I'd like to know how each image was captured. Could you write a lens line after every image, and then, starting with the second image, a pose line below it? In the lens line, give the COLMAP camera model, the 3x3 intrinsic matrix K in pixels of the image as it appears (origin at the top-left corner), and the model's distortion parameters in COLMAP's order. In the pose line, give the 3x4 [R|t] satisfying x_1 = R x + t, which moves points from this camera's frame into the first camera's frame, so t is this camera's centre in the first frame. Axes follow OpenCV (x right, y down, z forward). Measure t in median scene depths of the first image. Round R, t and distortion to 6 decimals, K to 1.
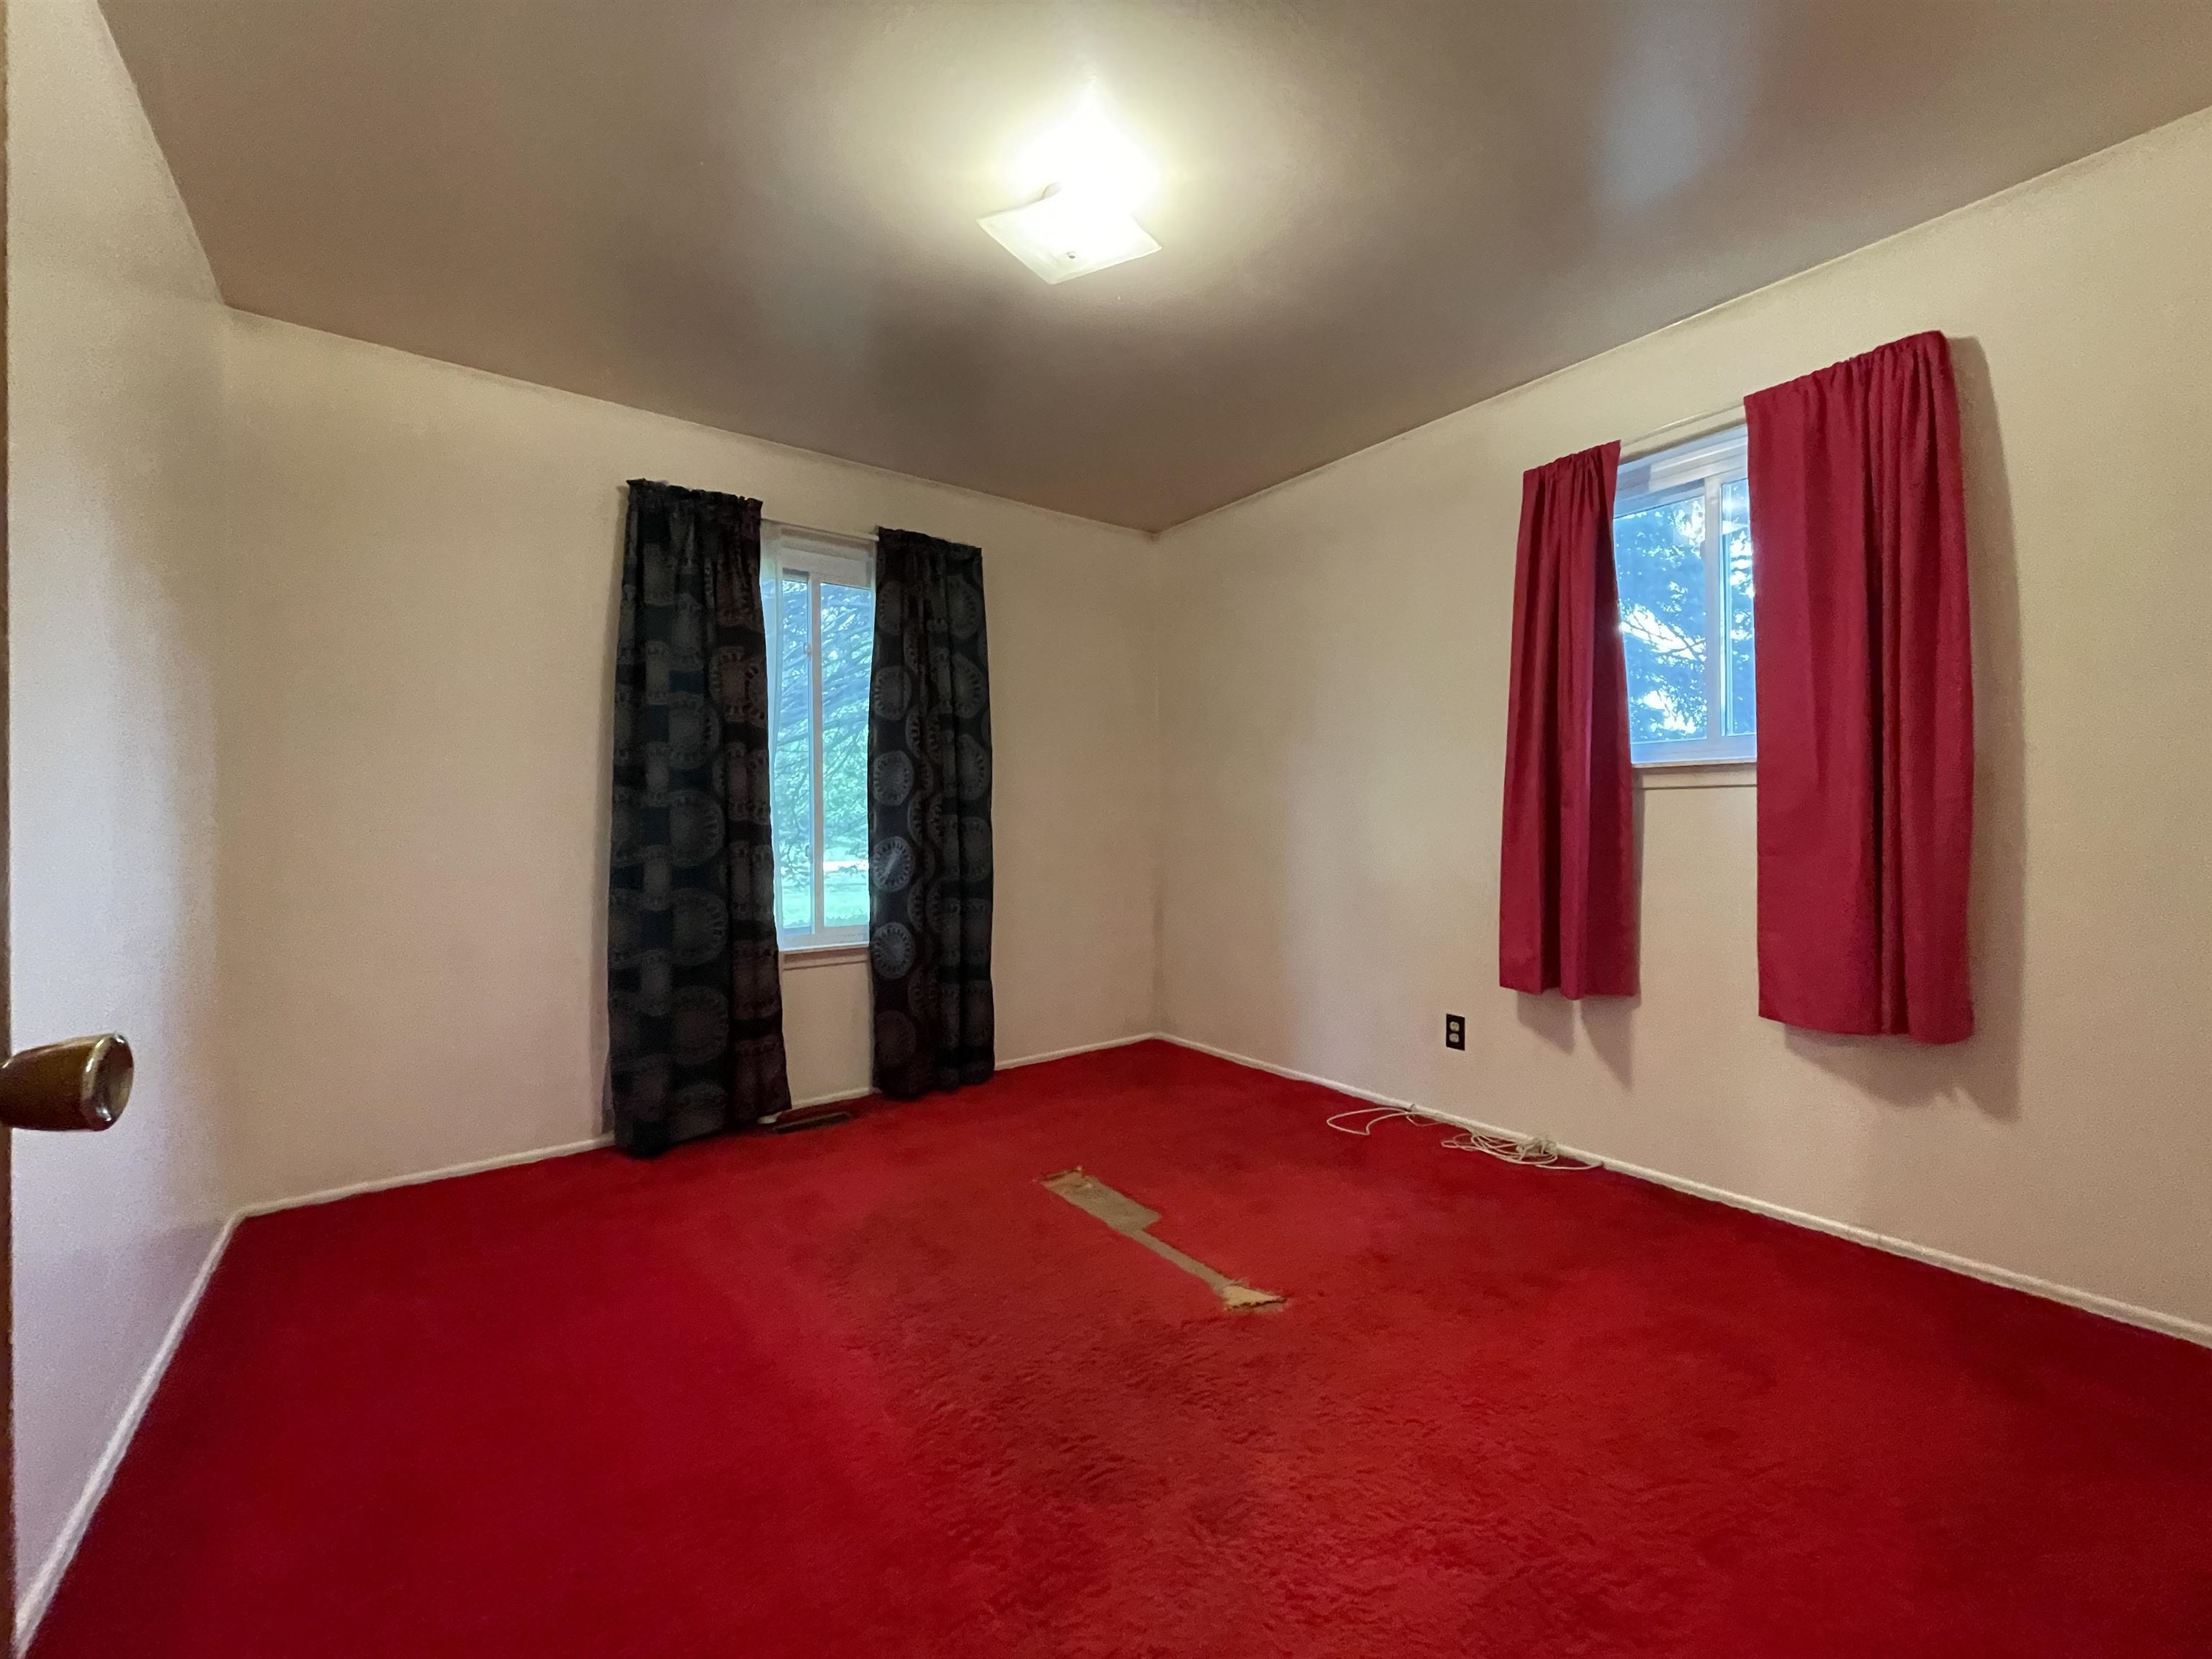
lens RADIAL K [[891.0, 0, 1101.1], [0, 891.0, 823.2], [0, 0, 1]] dist [-0.012807, 0.000579]
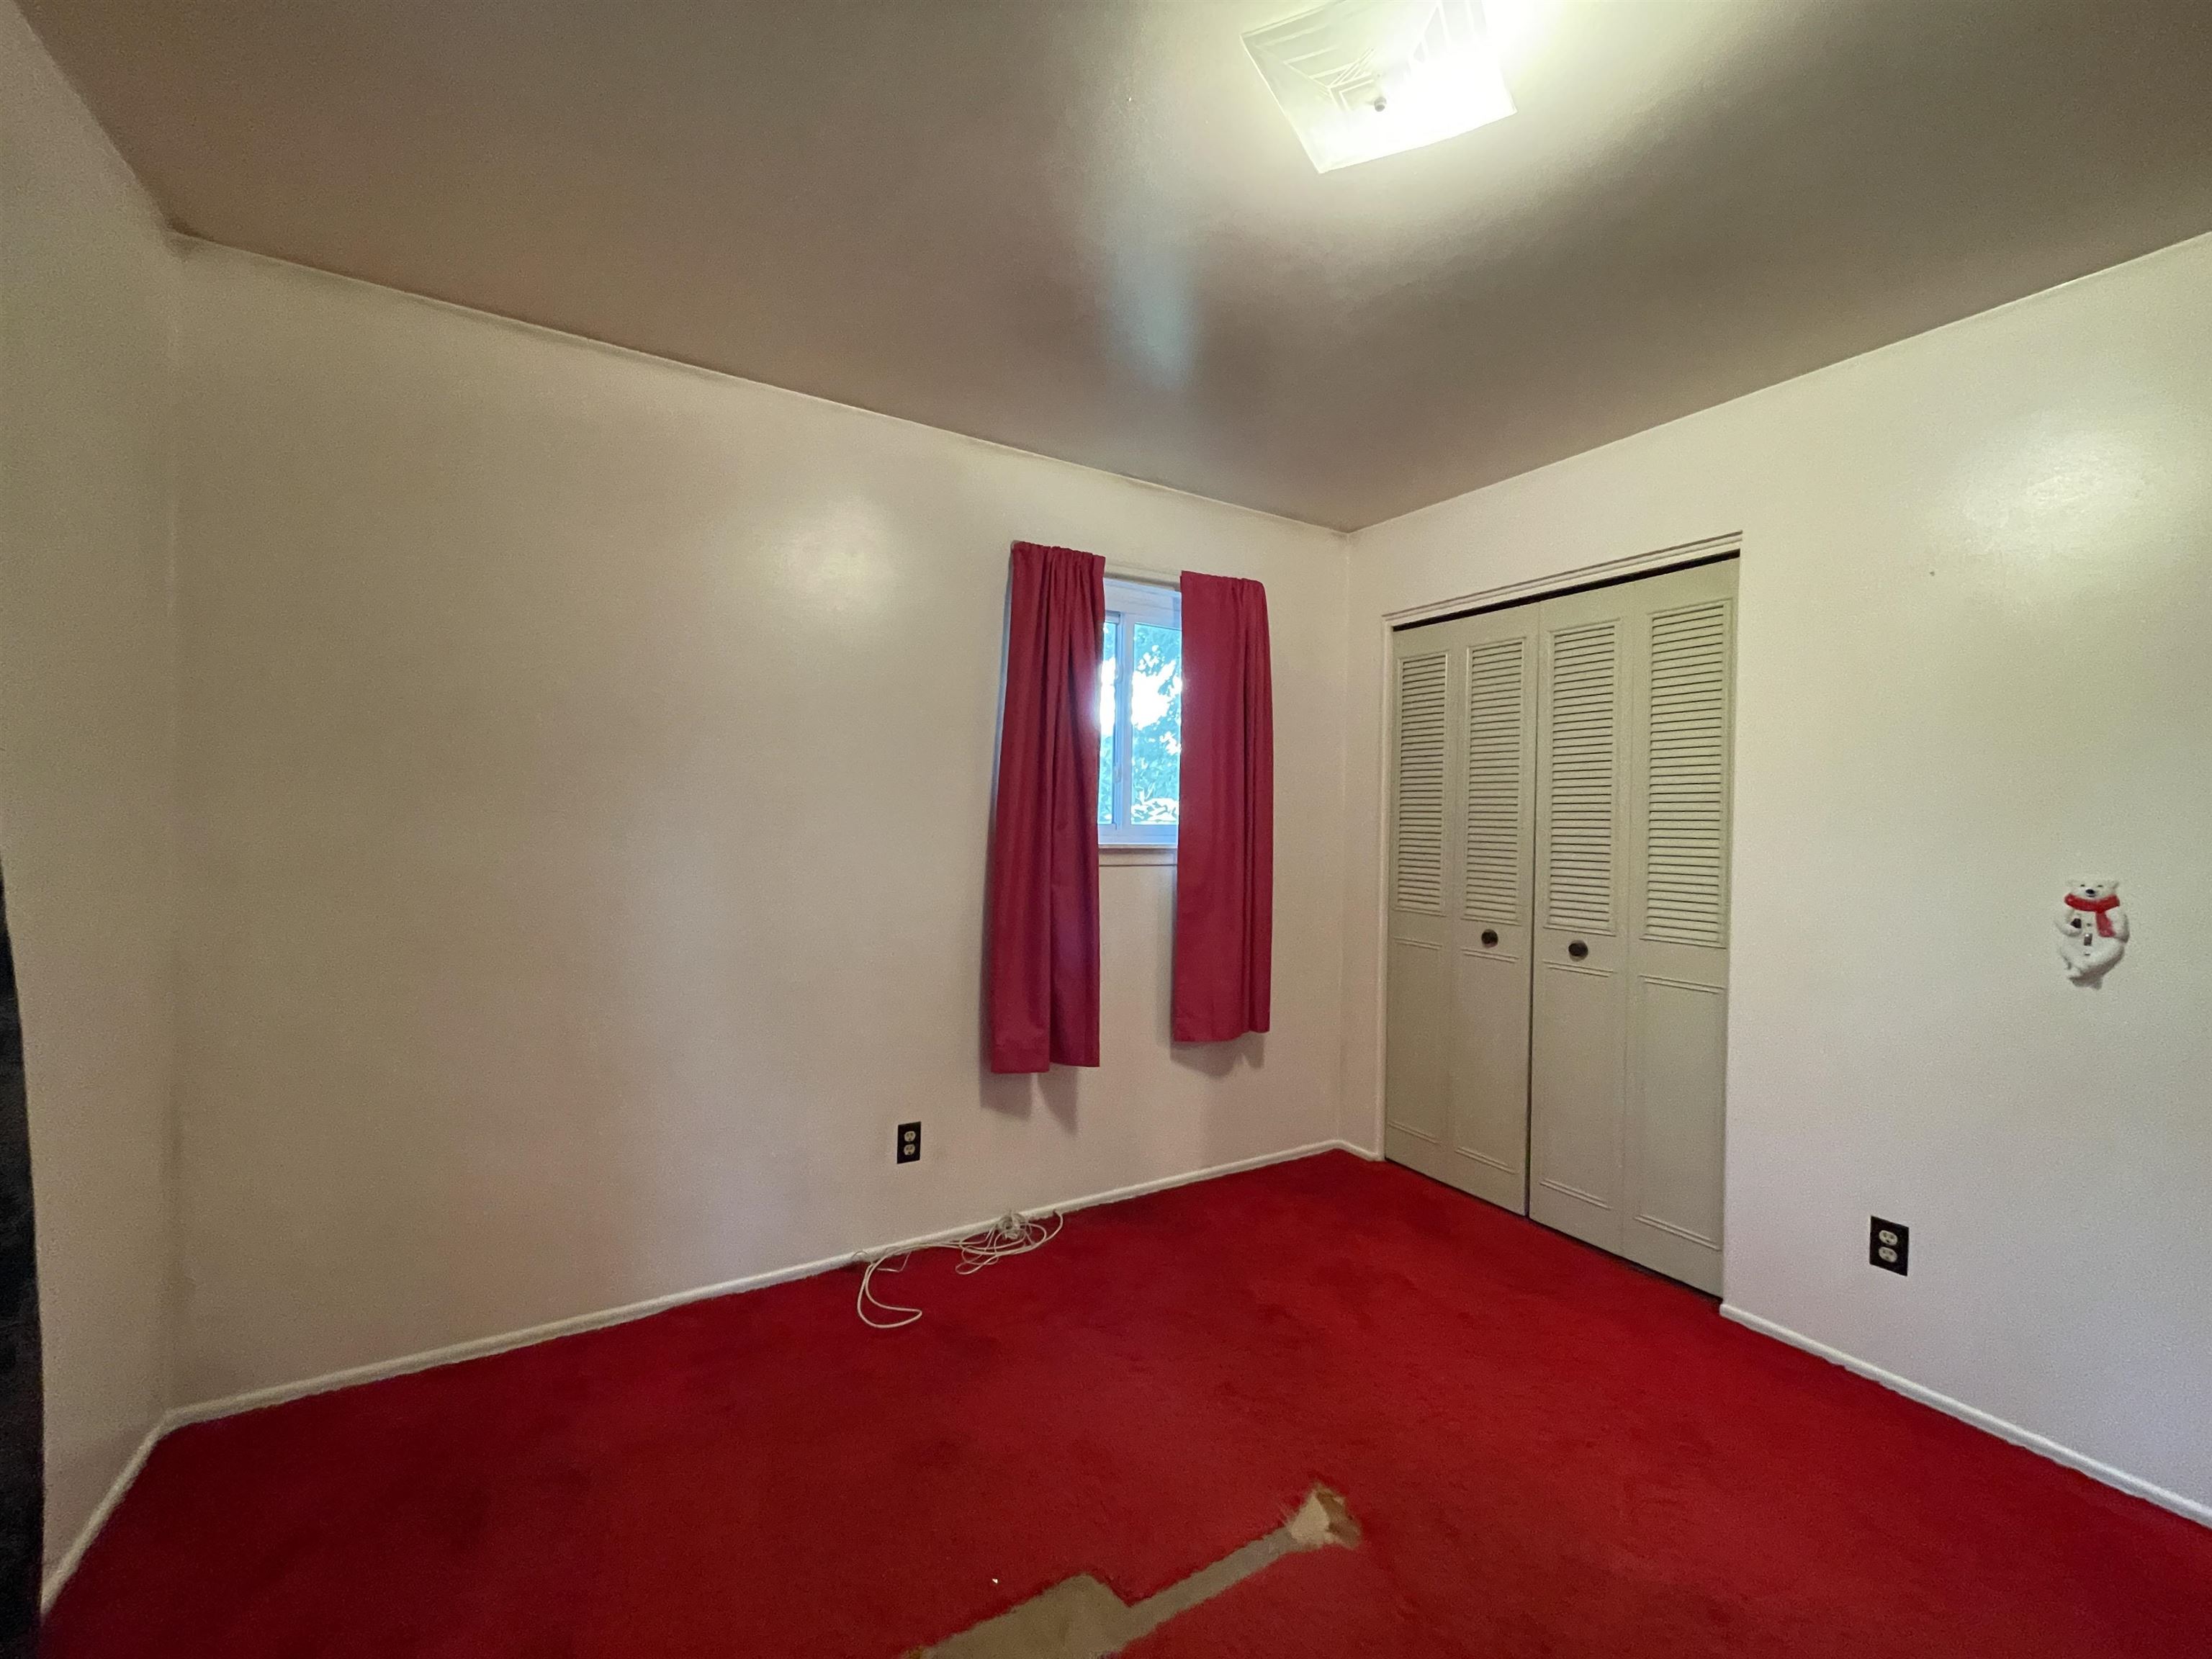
lens RADIAL K [[891.0, 0, 1100.2], [0, 891.0, 828.6], [0, 0, 1]] dist [-0.012807, 0.000579]
pose [[0.093876, 0.005644, 0.995568, -0.558339], [-0.013988, 0.999893, -0.004350, -0.085465], [-0.995486, -0.013517, 0.093945, 0.933758]]
